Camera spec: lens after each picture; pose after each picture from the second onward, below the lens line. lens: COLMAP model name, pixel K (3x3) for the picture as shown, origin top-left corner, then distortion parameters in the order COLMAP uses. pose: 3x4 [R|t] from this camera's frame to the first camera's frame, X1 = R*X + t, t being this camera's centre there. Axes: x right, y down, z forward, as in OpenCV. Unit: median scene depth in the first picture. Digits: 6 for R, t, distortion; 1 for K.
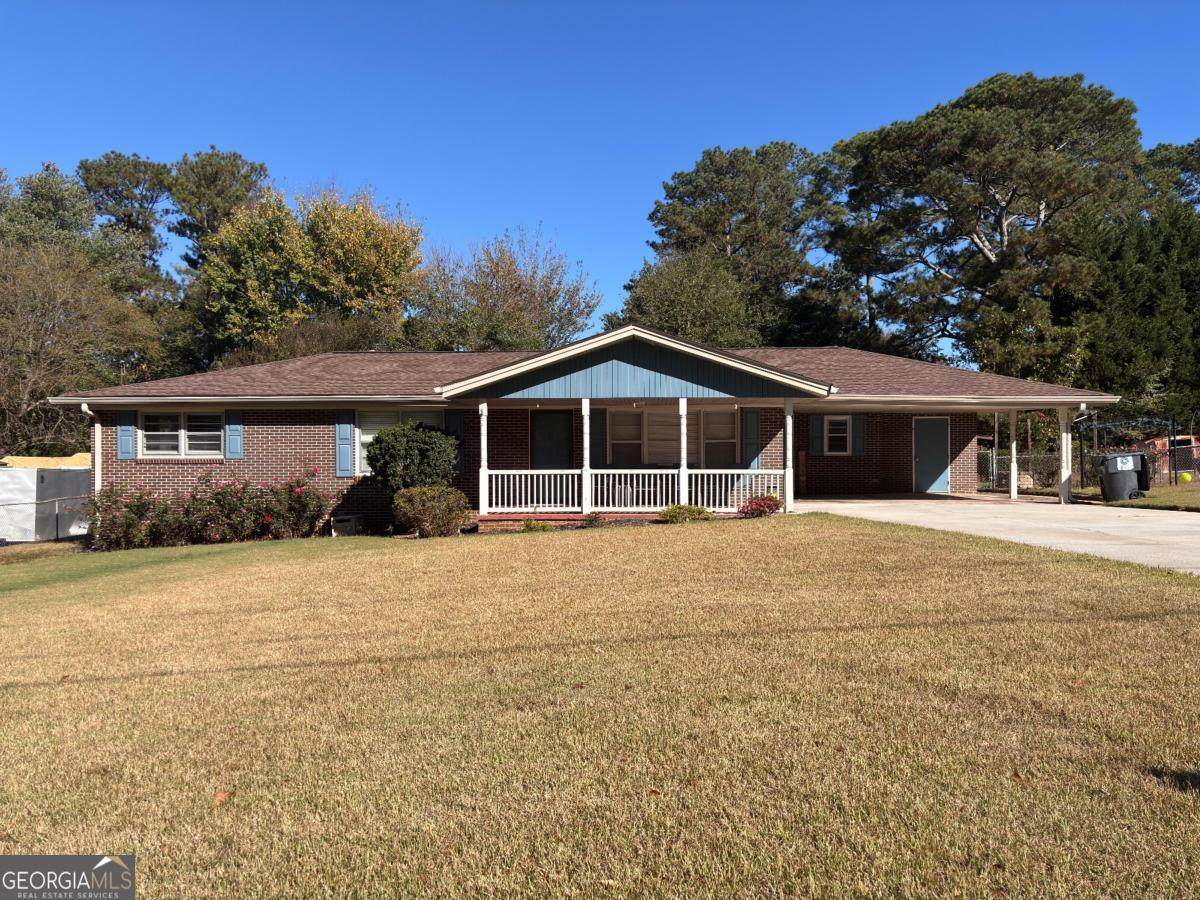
lens RADIAL K [[907.0, 0, 607.5], [0, 907.0, 448.1], [0, 0, 1]] dist [0.060494, -0.056818]
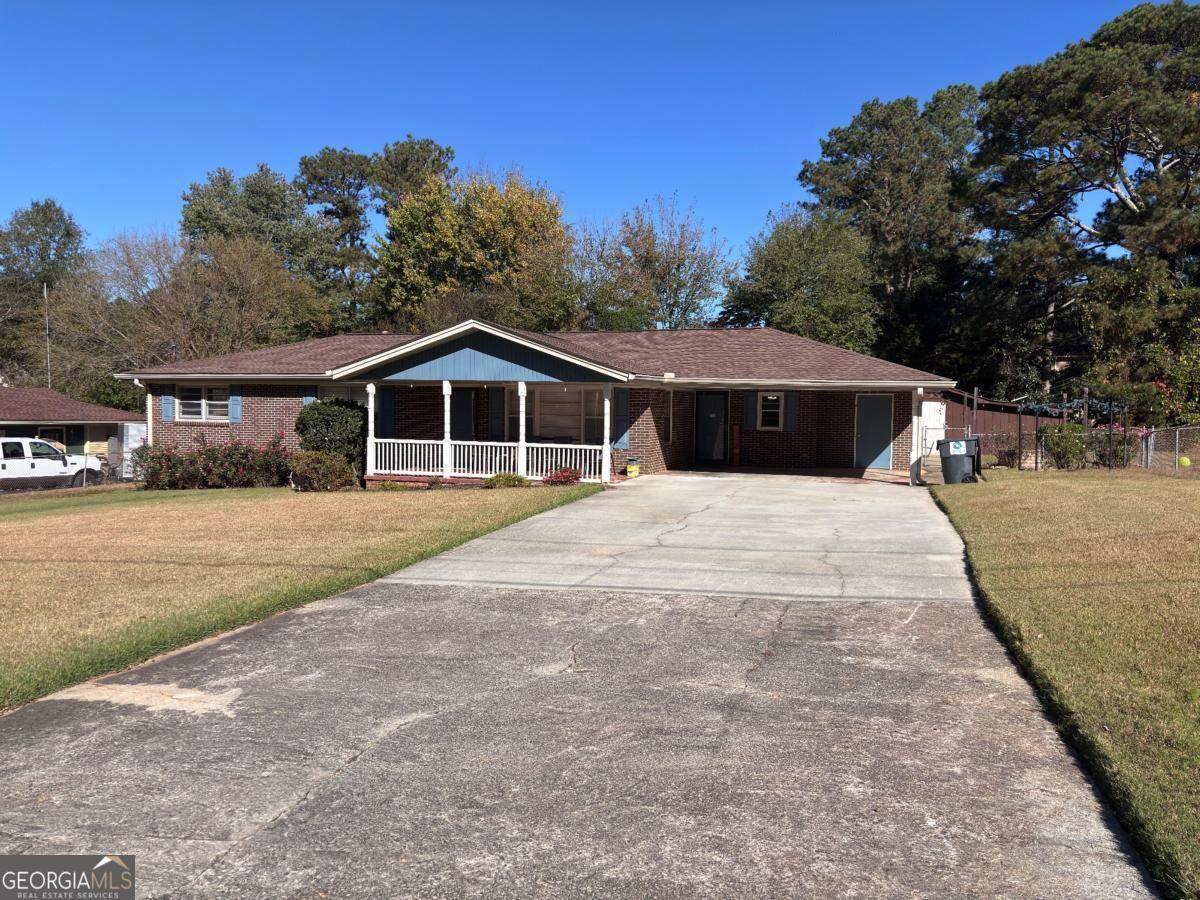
lens RADIAL K [[907.0, 0, 607.5], [0, 907.0, 448.1], [0, 0, 1]] dist [0.060494, -0.056818]
pose [[0.958796, 0.029891, -0.282519, 0.208277], [-0.015857, 0.998530, 0.051831, -0.012833], [0.283653, -0.045215, 0.957860, -0.033561]]
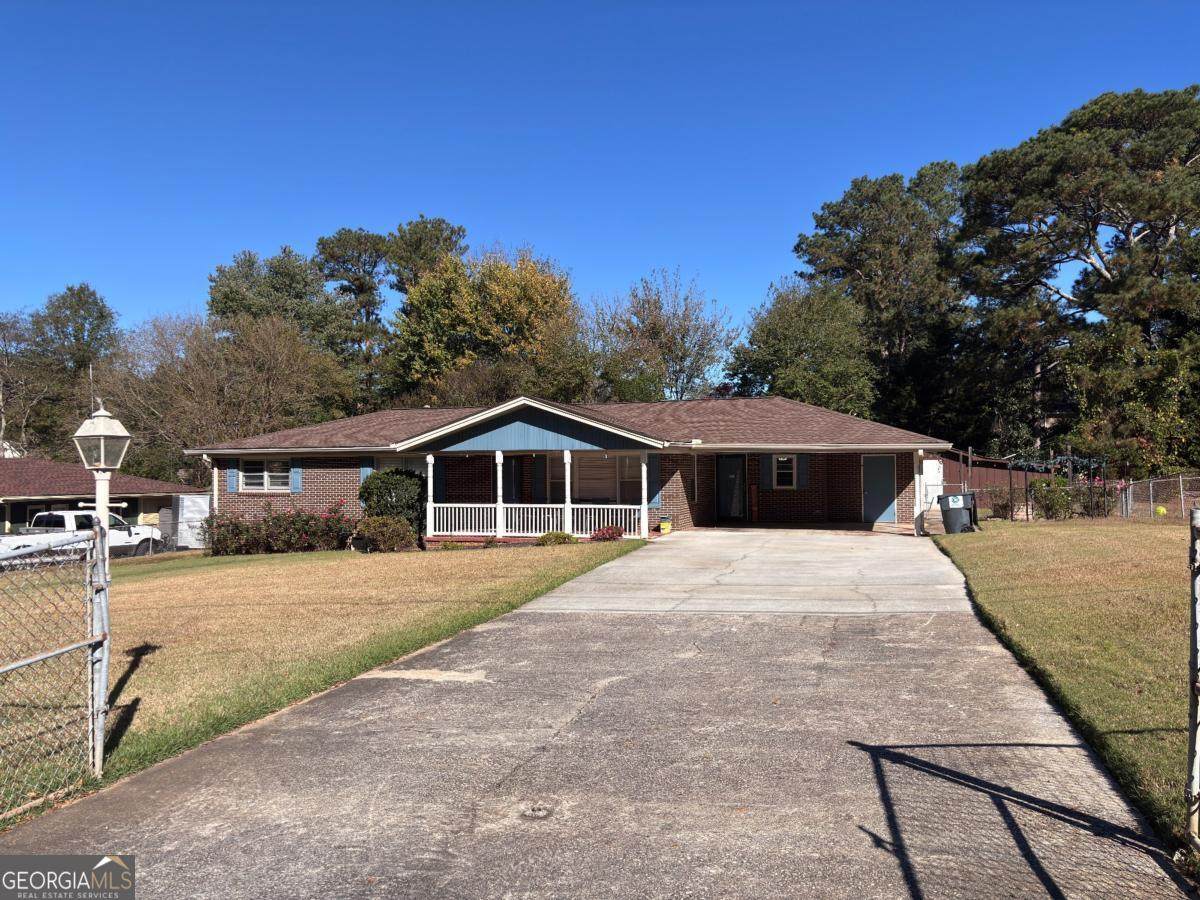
lens RADIAL K [[908.2, 0, 615.2], [0, 908.2, 452.3], [0, 0, 1]] dist [0.064480, -0.064194]
pose [[0.962041, -0.007081, -0.272813, 0.203201], [0.004020, 0.999923, -0.011777, -0.014527], [0.272875, 0.010234, 0.961995, -0.095145]]
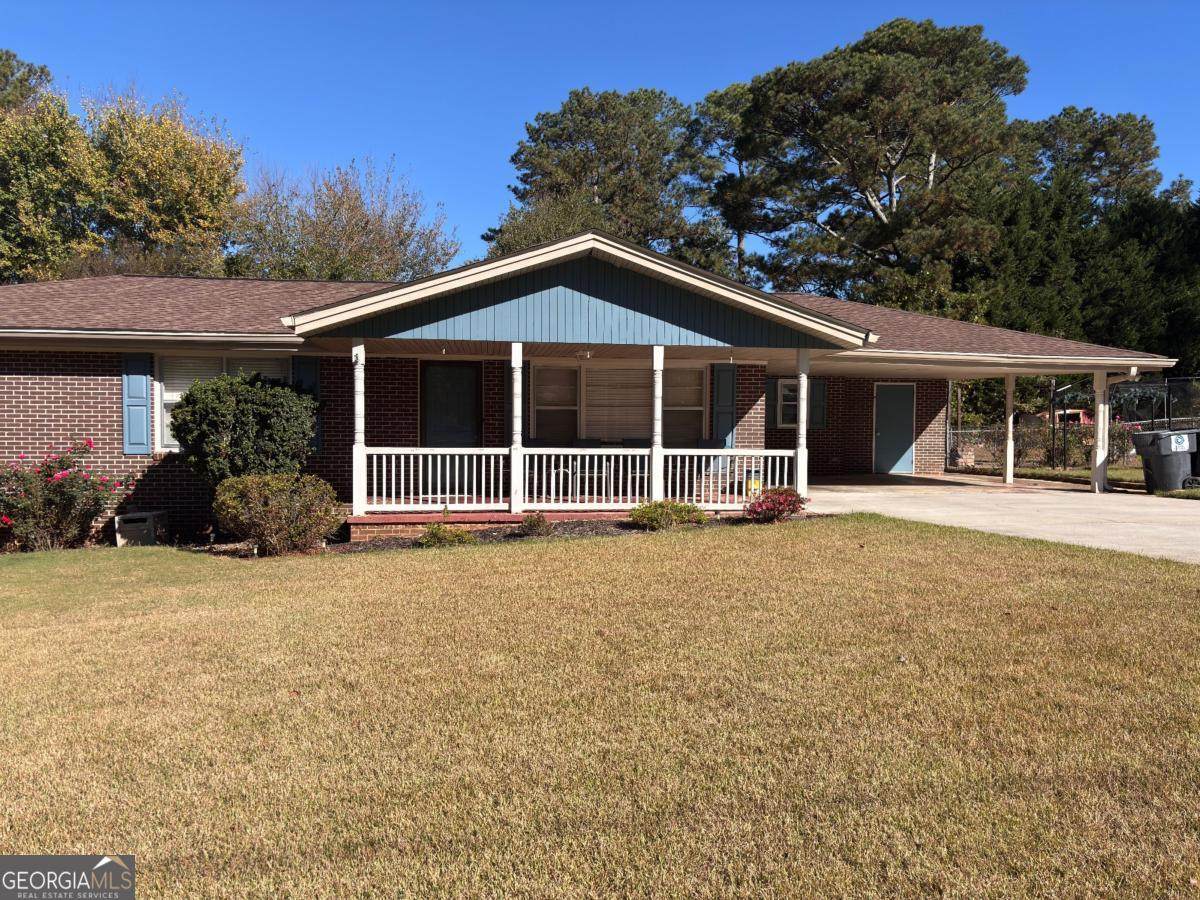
lens RADIAL K [[906.9, 0, 600.0], [0, 906.9, 450.0], [0, 0, 1]] dist [0.039844, -0.032916]
pose [[0.985213, 0.005878, 0.171234, -0.031626], [-0.012363, 0.999245, 0.036828, -0.000217], [-0.170888, -0.038400, 0.984542, 0.130333]]
